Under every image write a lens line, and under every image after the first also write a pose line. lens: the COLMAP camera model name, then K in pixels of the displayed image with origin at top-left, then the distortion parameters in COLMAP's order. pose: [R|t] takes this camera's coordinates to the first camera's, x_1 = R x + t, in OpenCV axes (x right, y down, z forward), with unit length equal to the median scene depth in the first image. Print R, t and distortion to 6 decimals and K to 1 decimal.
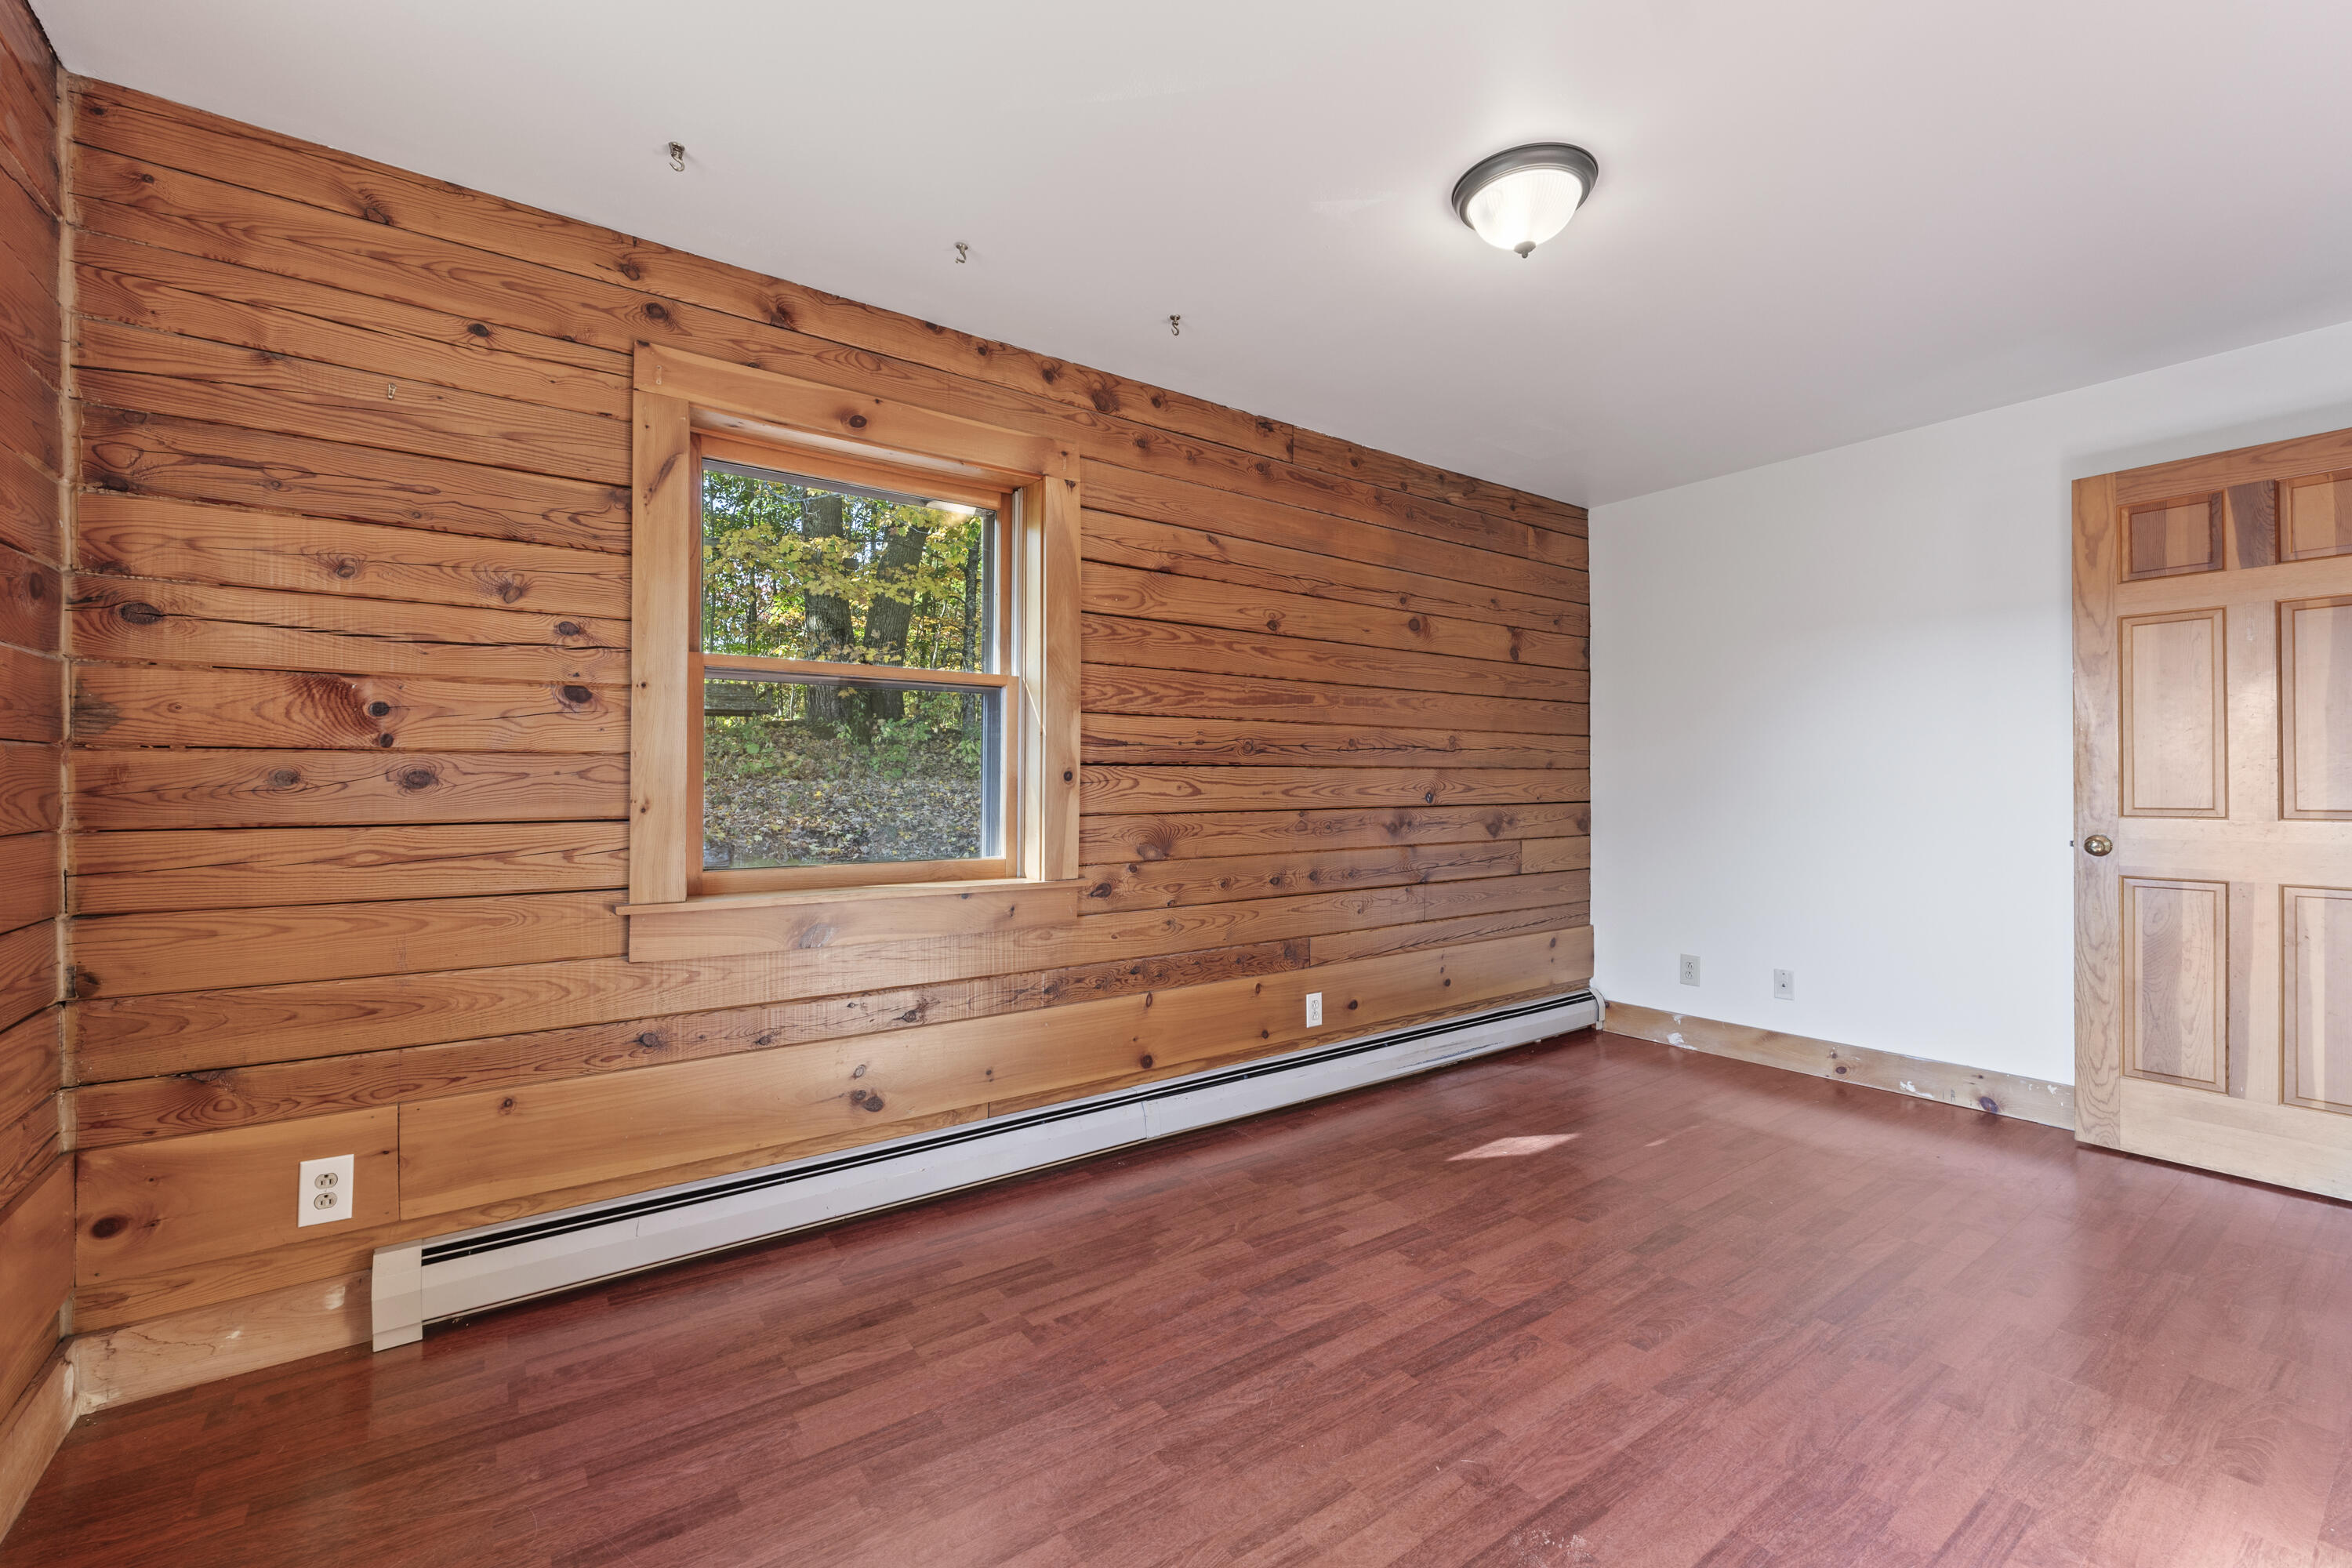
lens RADIAL K [[989.9, 0, 1176.0], [0, 989.9, 784.0], [0, 0, 1]] dist [0.000404, 0.000008]
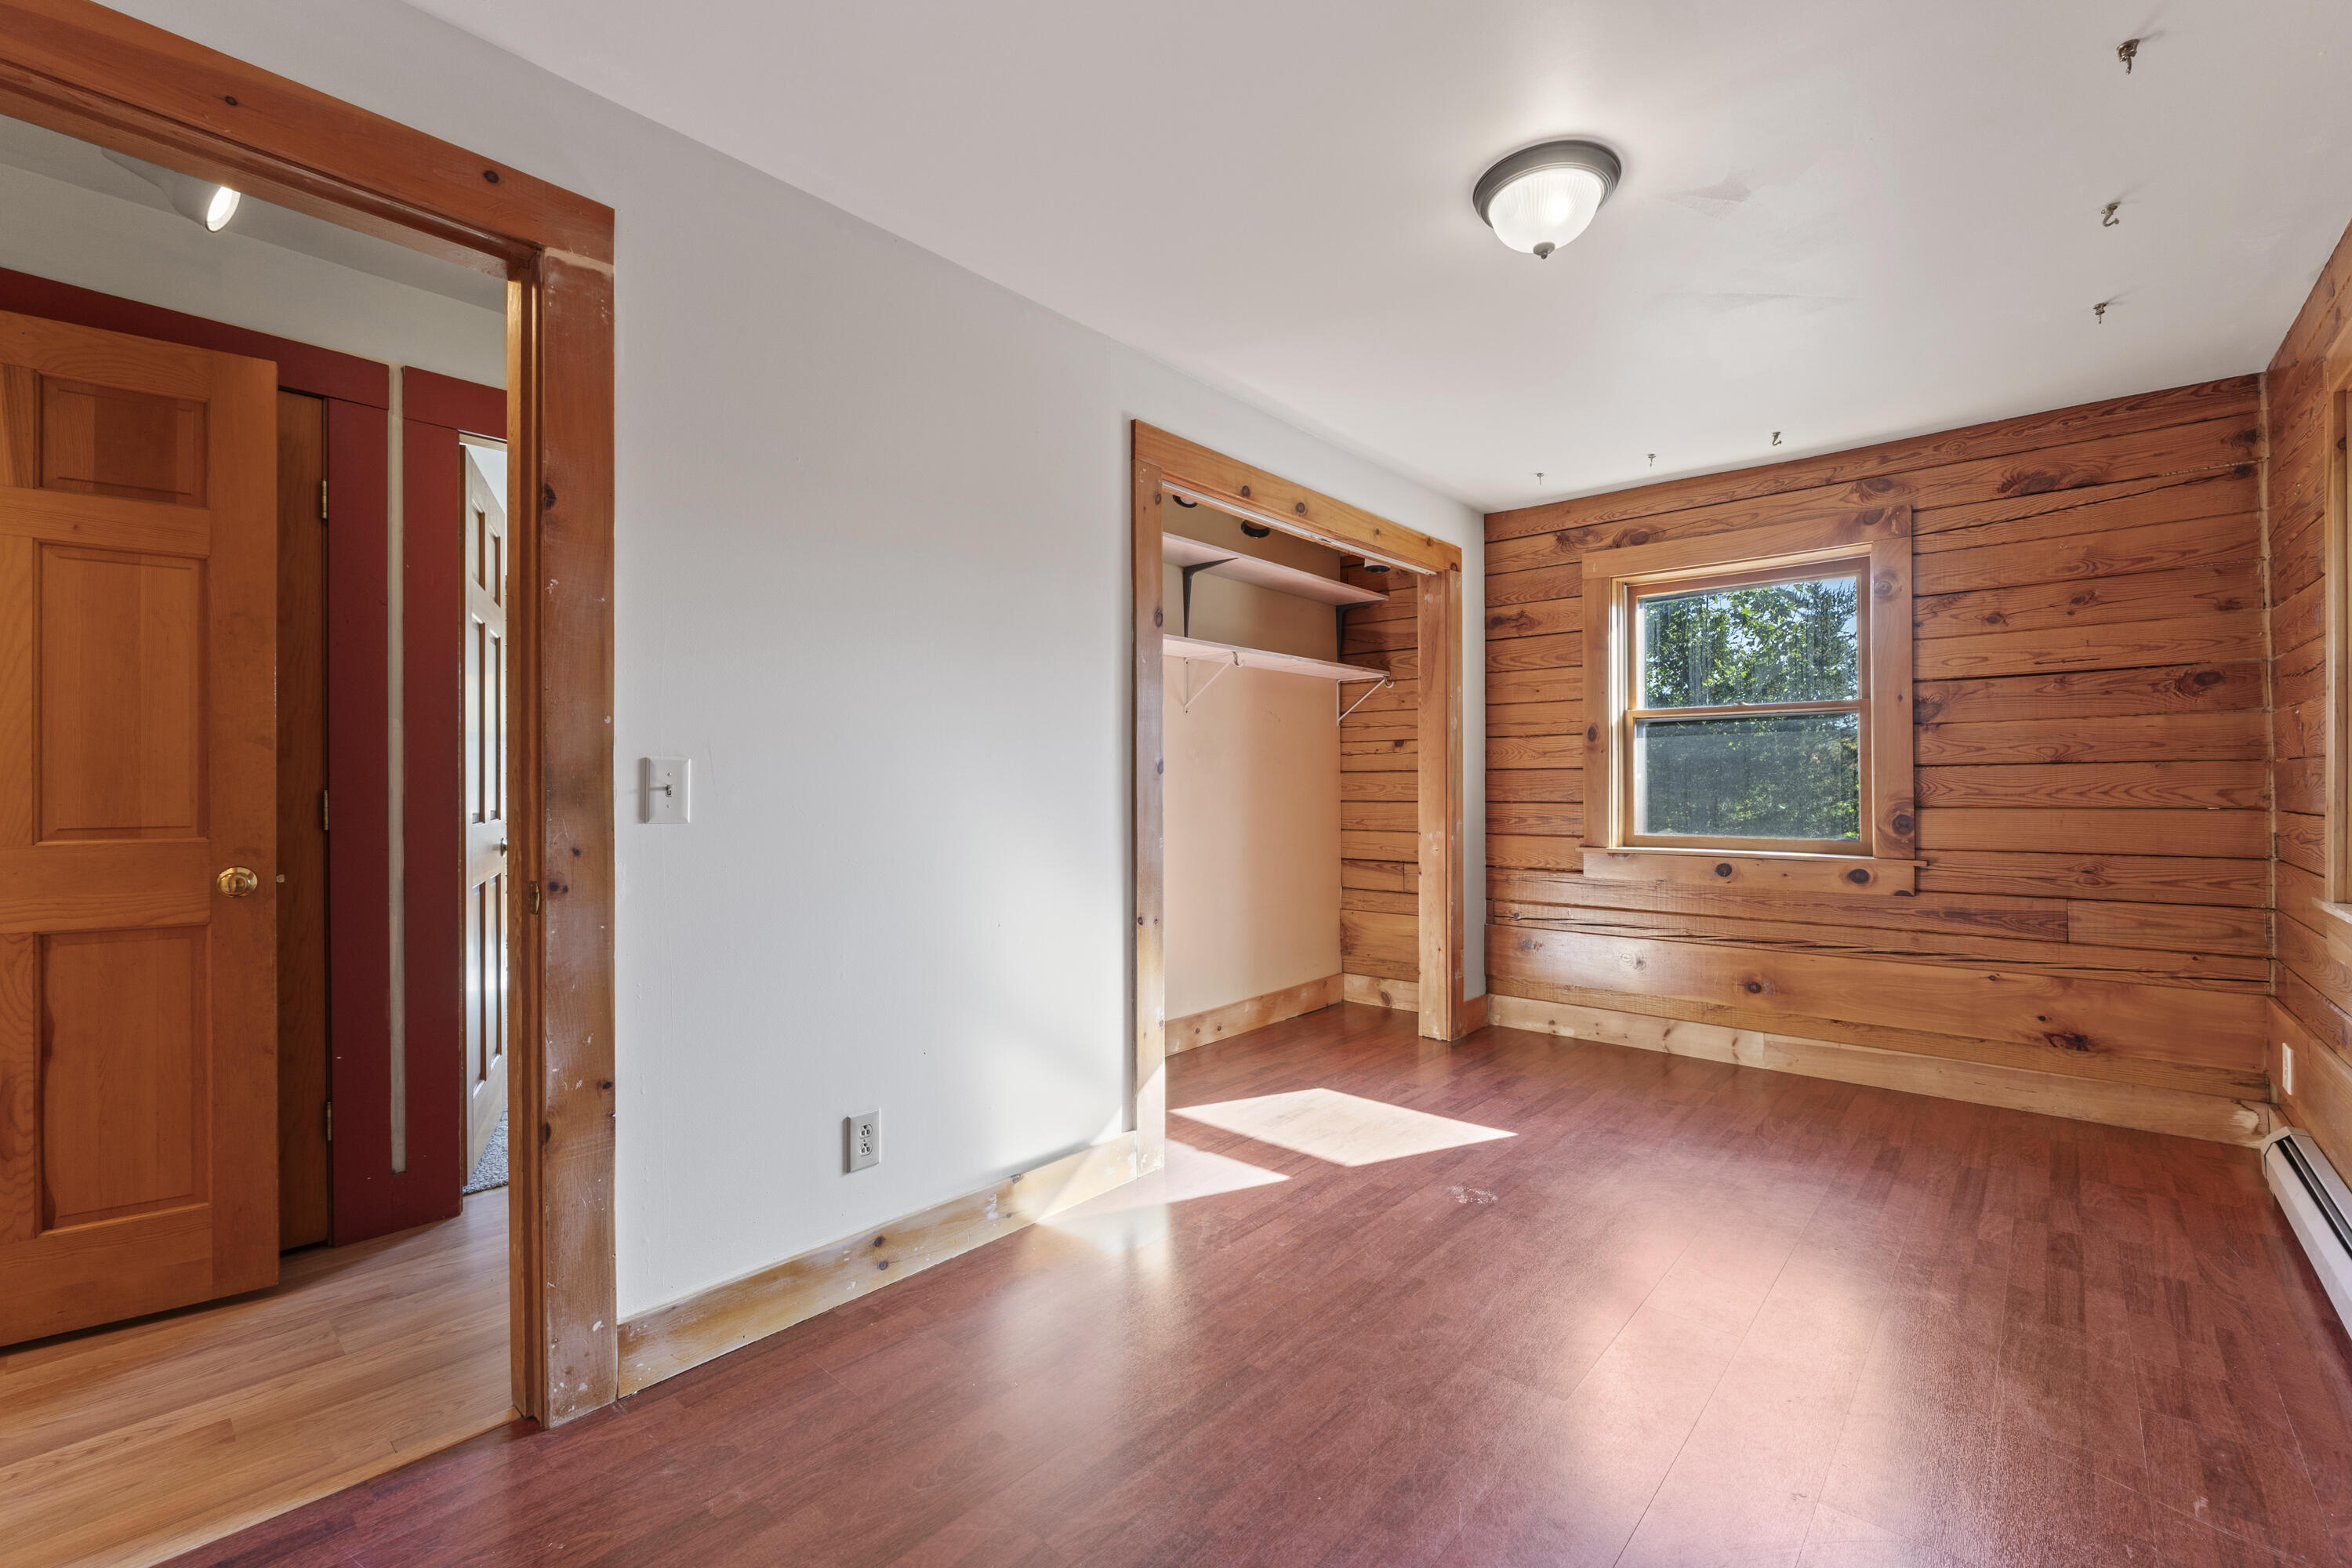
lens RADIAL K [[989.9, 0, 1176.0], [0, 989.9, 784.0], [0, 0, 1]] dist [0.000404, 0.000008]
pose [[-0.977496, 0.001889, -0.210943, 1.070077], [0.002343, 0.999995, -0.001901, -0.000484], [0.210939, -0.002353, -0.977496, 2.190442]]
